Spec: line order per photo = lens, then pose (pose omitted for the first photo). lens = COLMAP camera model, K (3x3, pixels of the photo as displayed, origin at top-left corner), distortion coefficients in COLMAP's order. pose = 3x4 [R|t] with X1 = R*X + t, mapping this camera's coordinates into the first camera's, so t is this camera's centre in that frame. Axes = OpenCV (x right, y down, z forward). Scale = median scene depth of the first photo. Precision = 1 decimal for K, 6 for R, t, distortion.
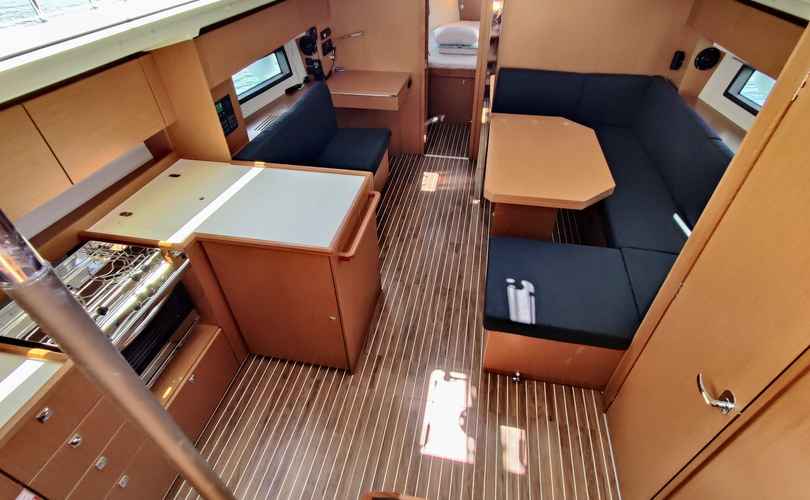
lens RADIAL K [[401.1, 0, 407.4], [0, 401.1, 245.7], [0, 0, 1]] dist [0.014048, -0.000062]
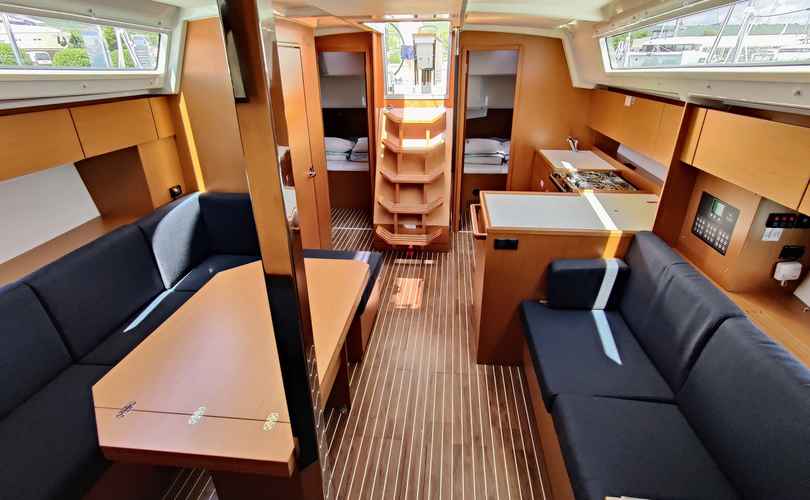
lens RADIAL K [[401.1, 0, 407.4], [0, 401.1, 245.7], [0, 0, 1]] dist [0.014048, -0.000062]
pose [[-0.996228, 0.054448, -0.067560, 0.108608], [-0.037807, 0.428440, 0.902779, -0.639507], [0.078100, 0.901928, -0.424766, 0.880602]]
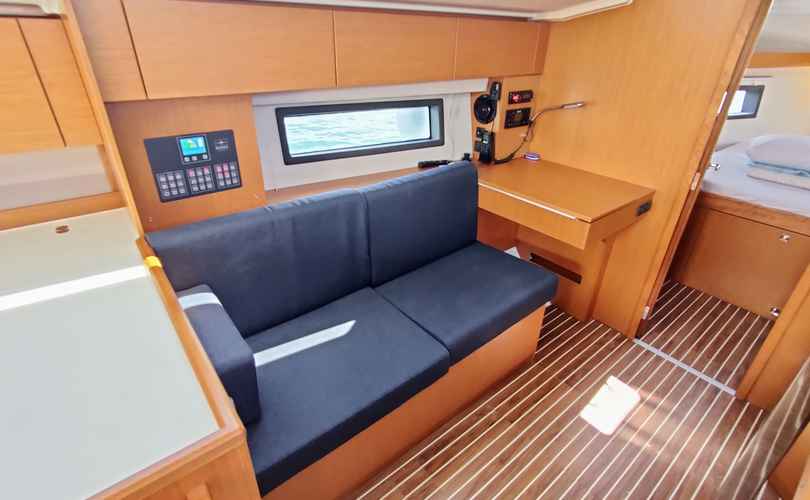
lens RADIAL K [[401.1, 0, 407.4], [0, 401.1, 245.7], [0, 0, 1]] dist [0.014048, -0.000062]
pose [[0.769850, 0.334473, -0.543561, 0.071220], [-0.438721, 0.895885, -0.070095, -0.203120], [0.463523, 0.292434, 0.836438, 0.468523]]
